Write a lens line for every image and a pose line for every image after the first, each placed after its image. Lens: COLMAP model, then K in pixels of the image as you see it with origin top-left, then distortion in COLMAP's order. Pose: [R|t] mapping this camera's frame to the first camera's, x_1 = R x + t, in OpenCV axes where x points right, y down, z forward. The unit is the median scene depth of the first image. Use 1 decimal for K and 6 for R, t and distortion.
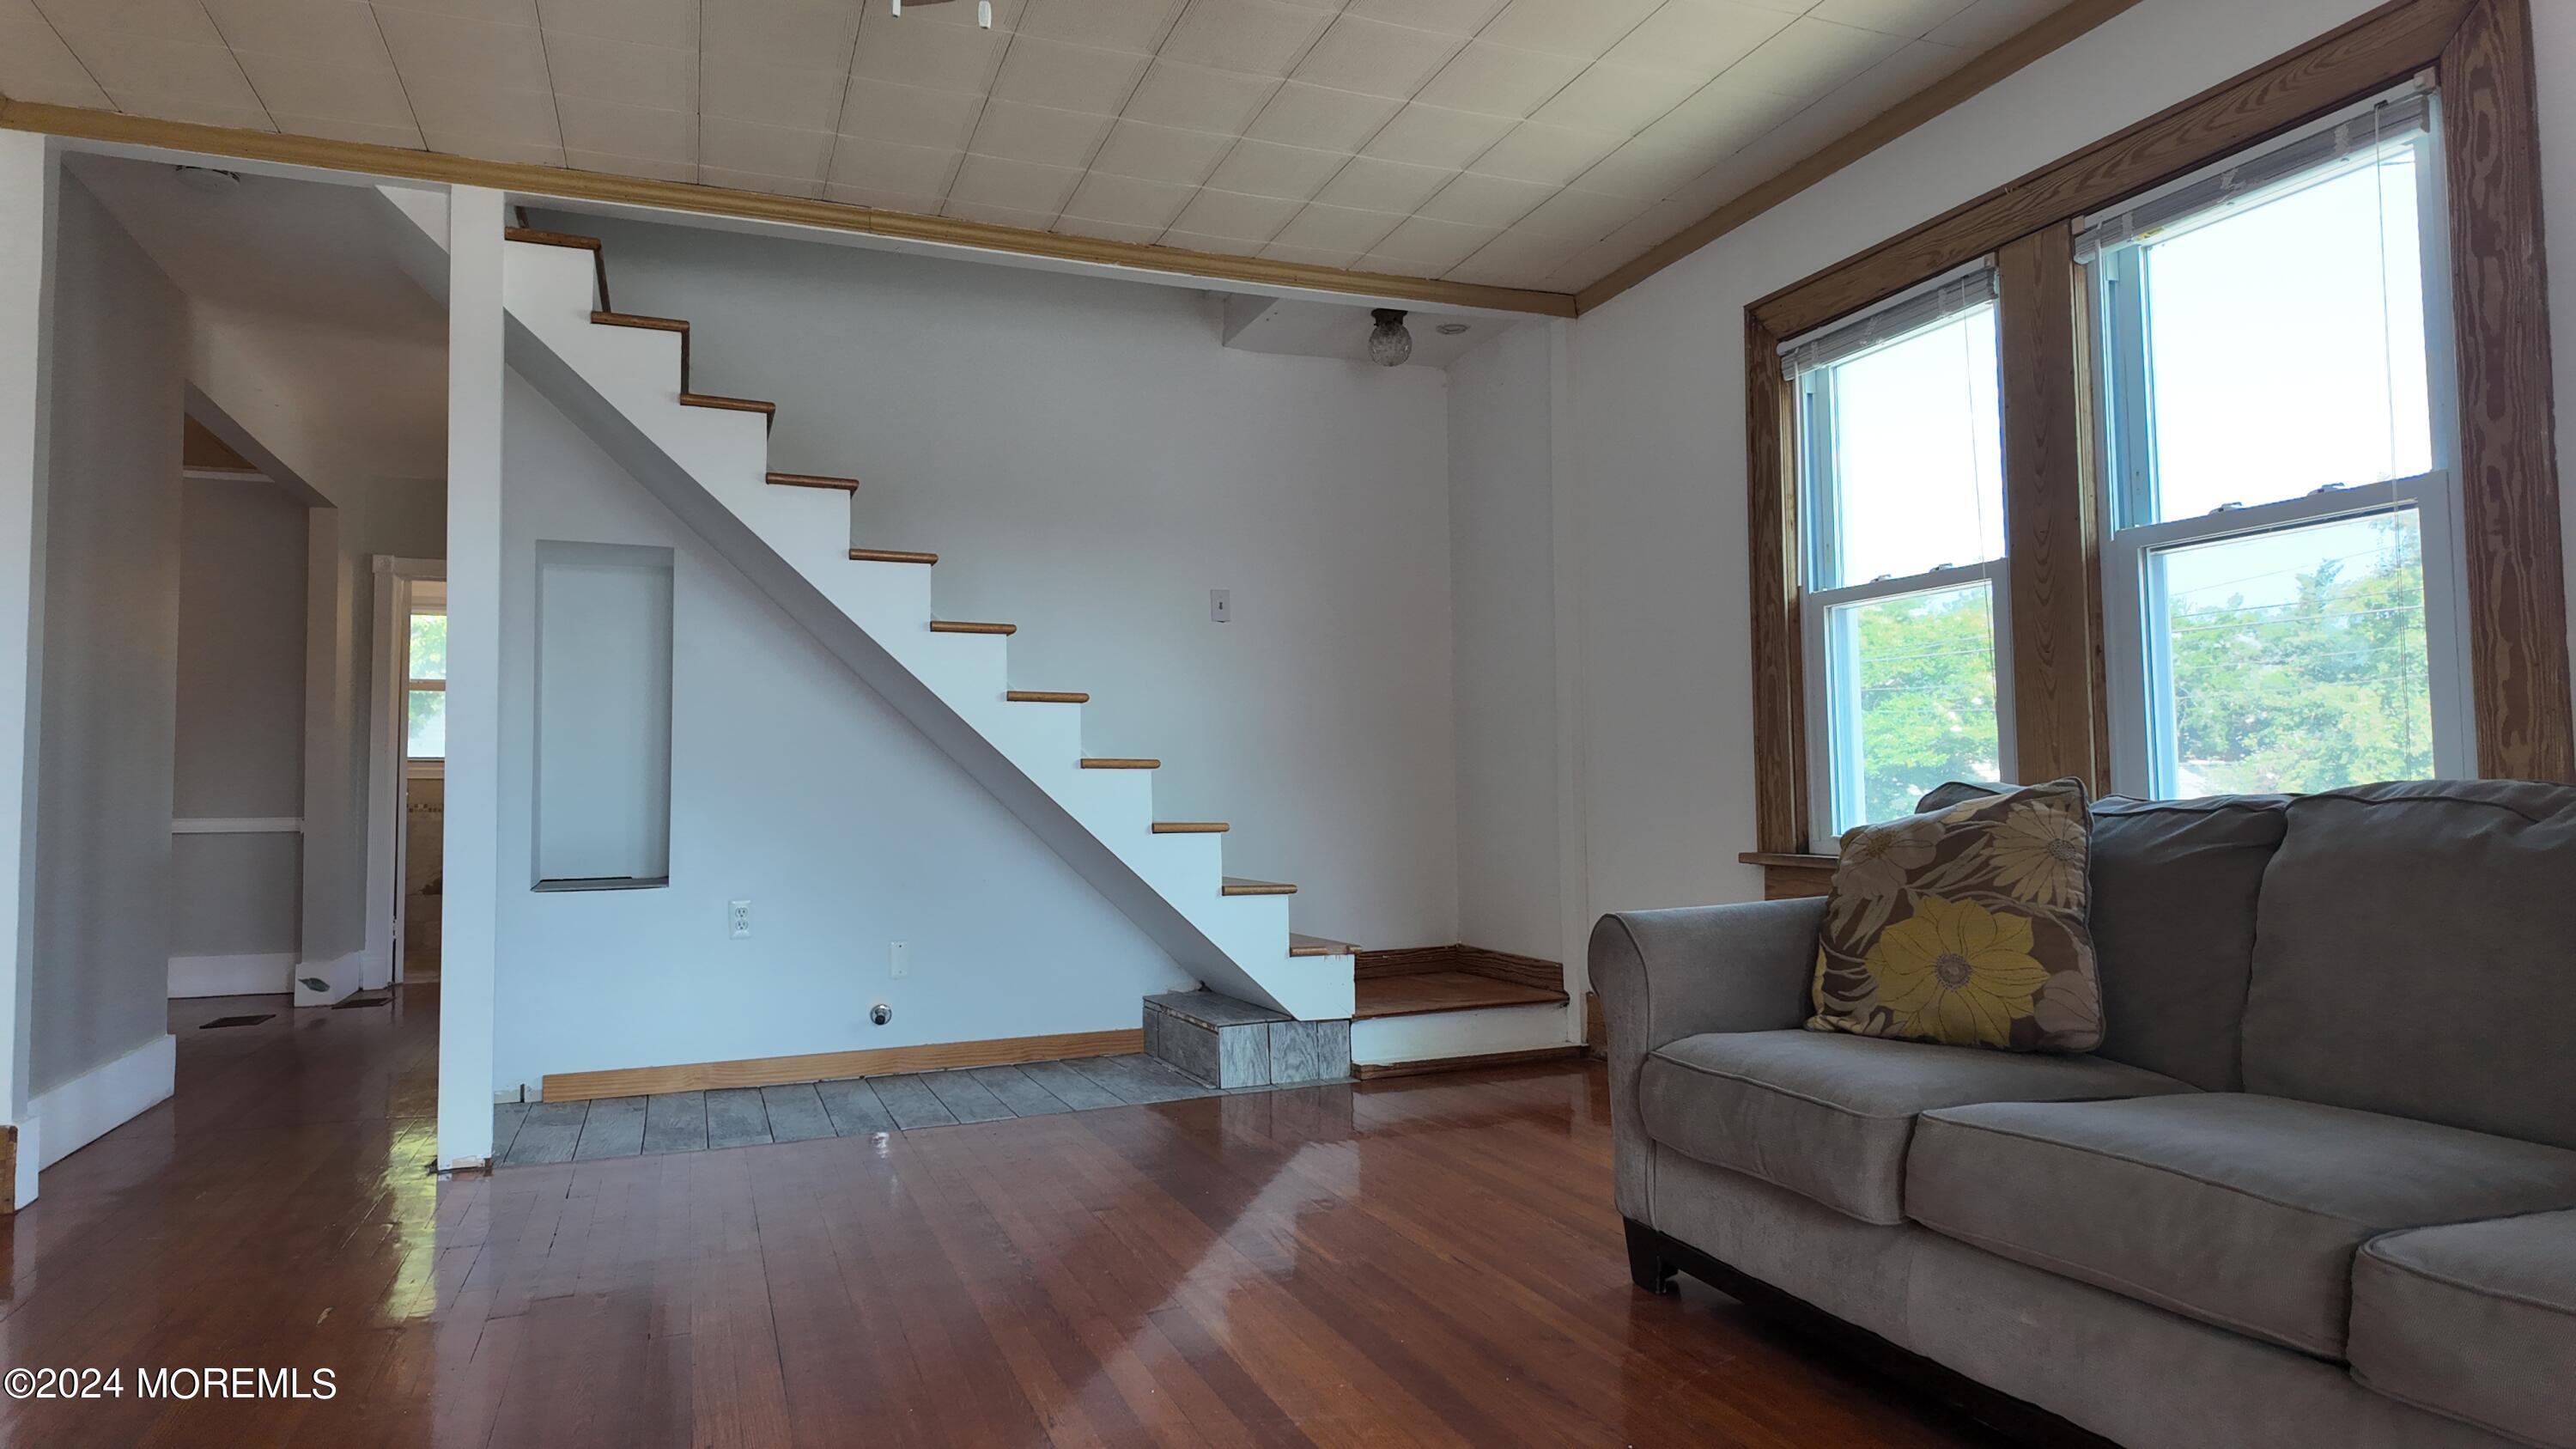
lens RADIAL K [[1526.4, 0, 1285.0], [0, 1526.4, 714.3], [0, 0, 1]] dist [-0.002401, -0.010848]
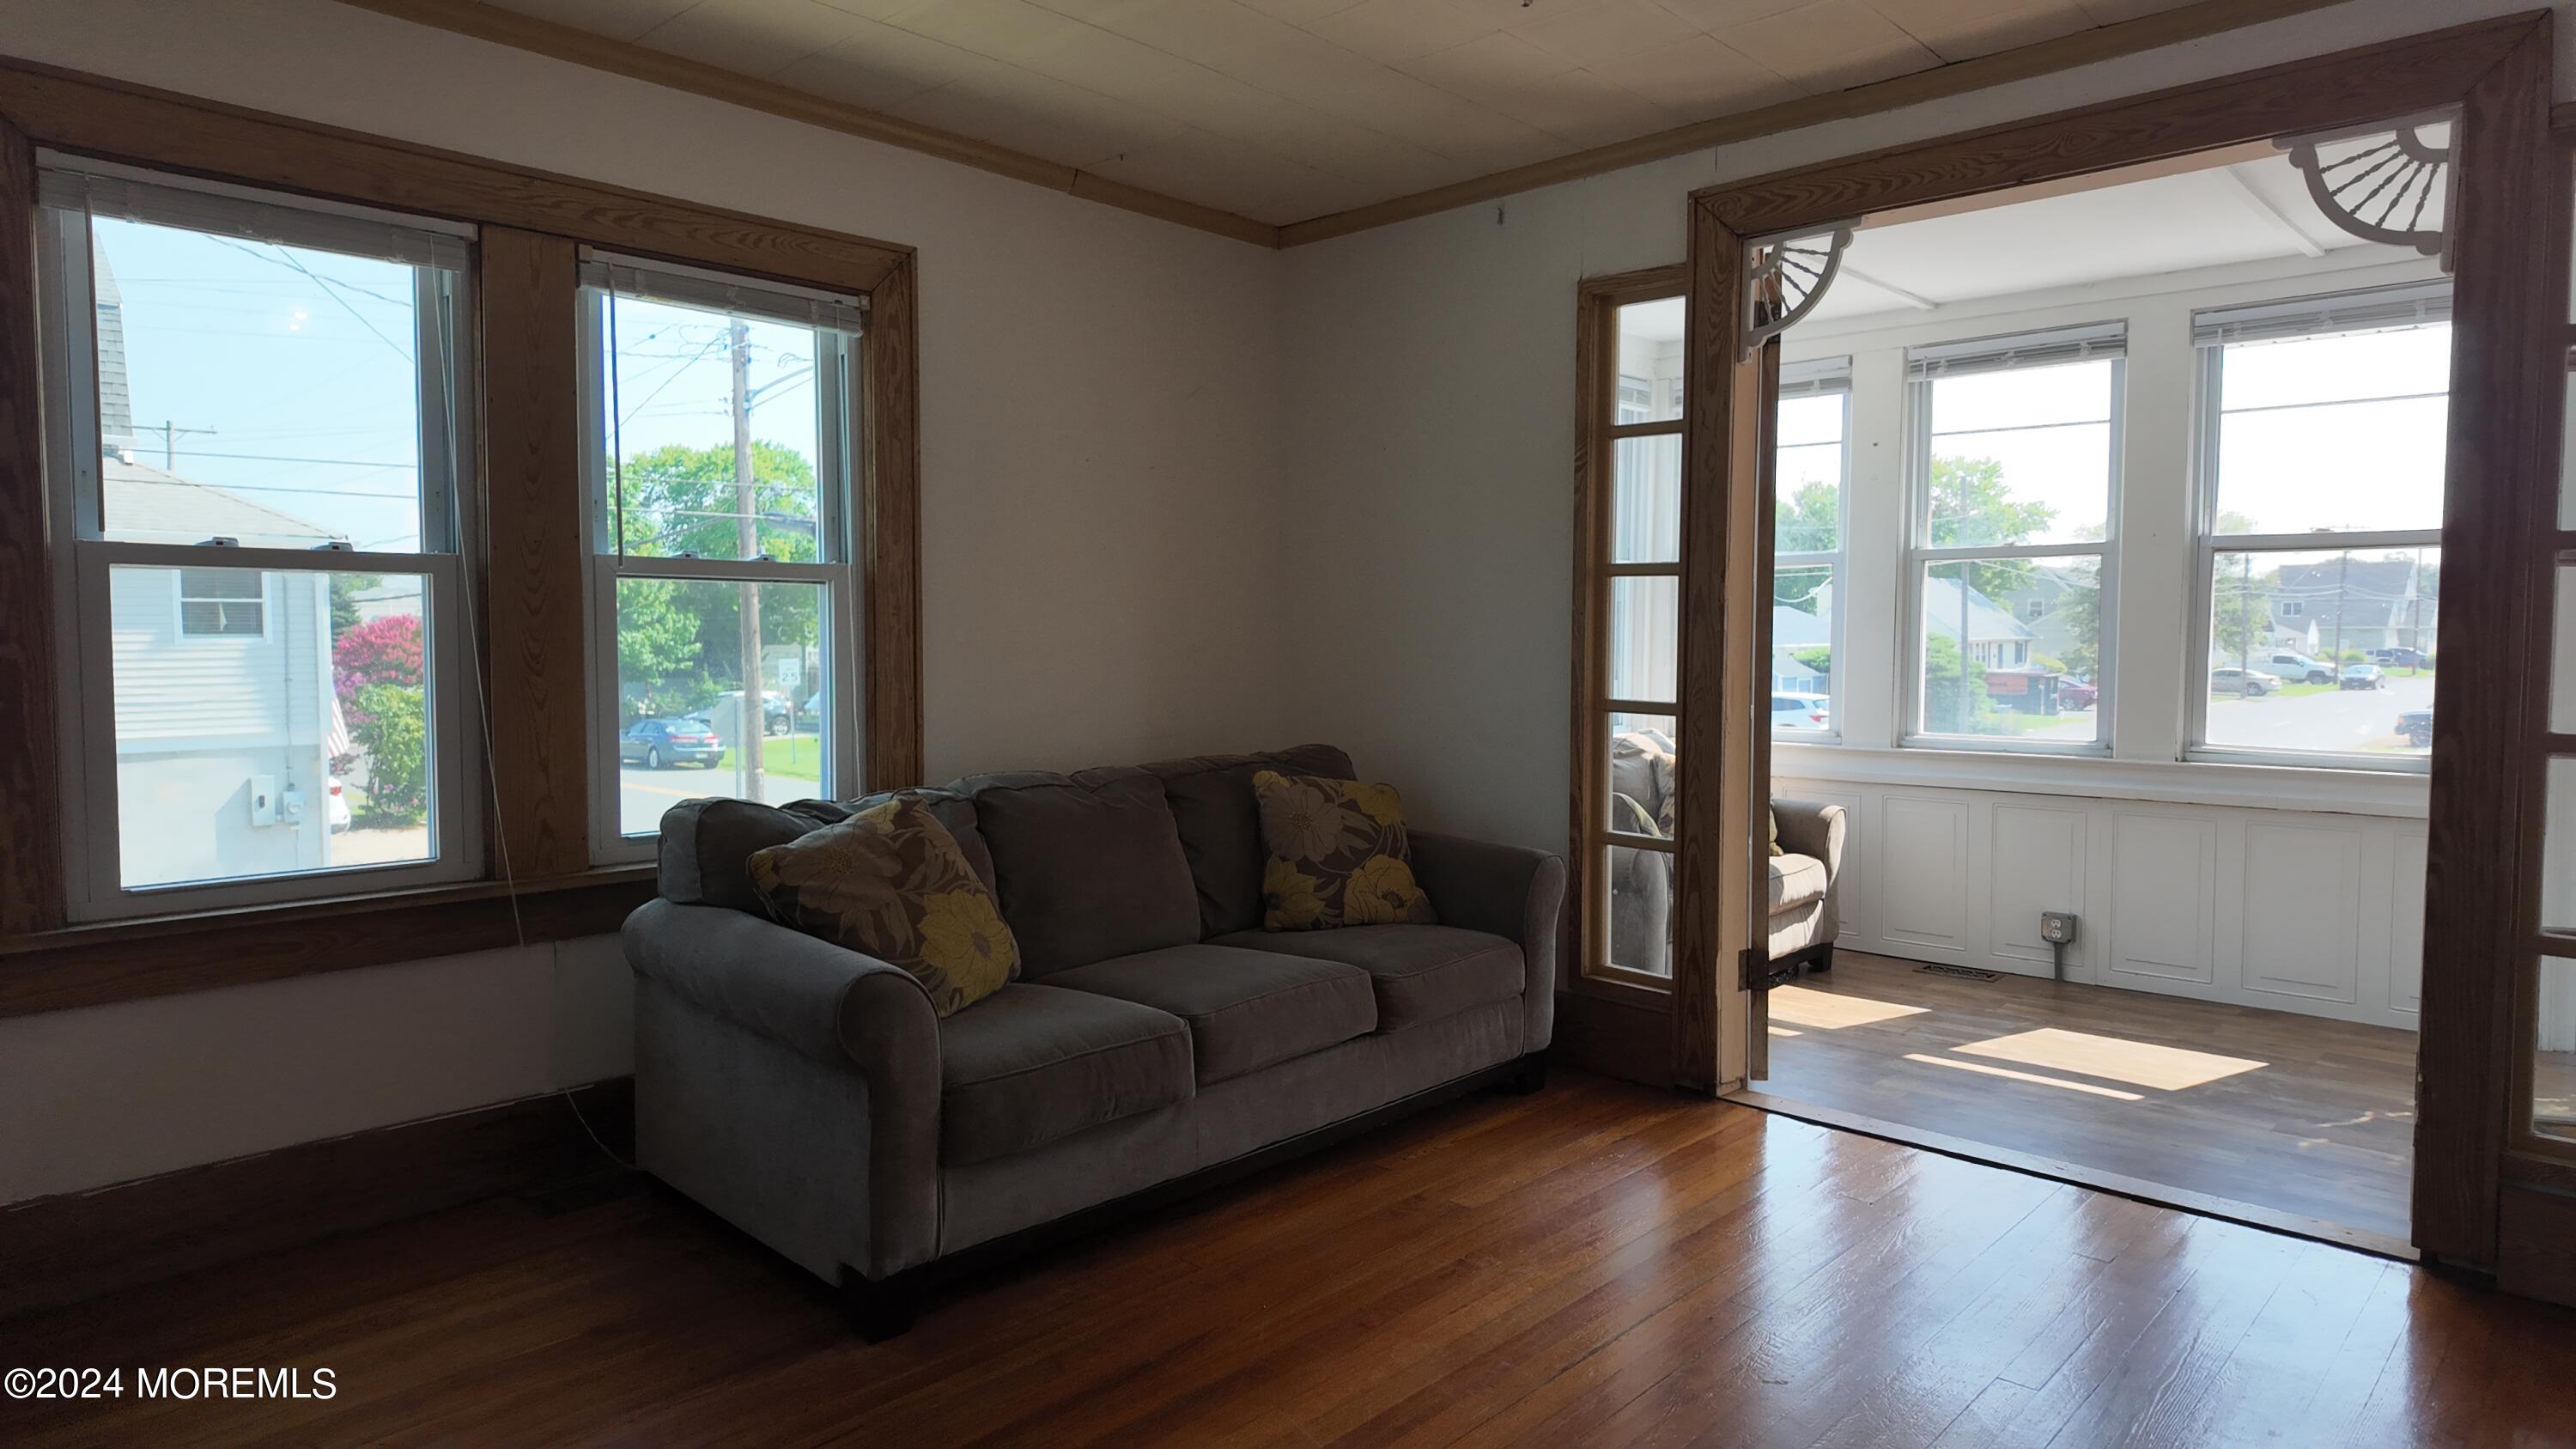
lens RADIAL K [[1526.4, 0, 1283.5], [0, 1526.4, 734.0], [0, 0, 1]] dist [-0.002401, -0.010848]
pose [[-0.424362, -0.030989, 0.904962, -0.638953], [-0.039265, 0.999104, 0.015800, -0.030427], [-0.904641, -0.028829, -0.425198, 1.021899]]
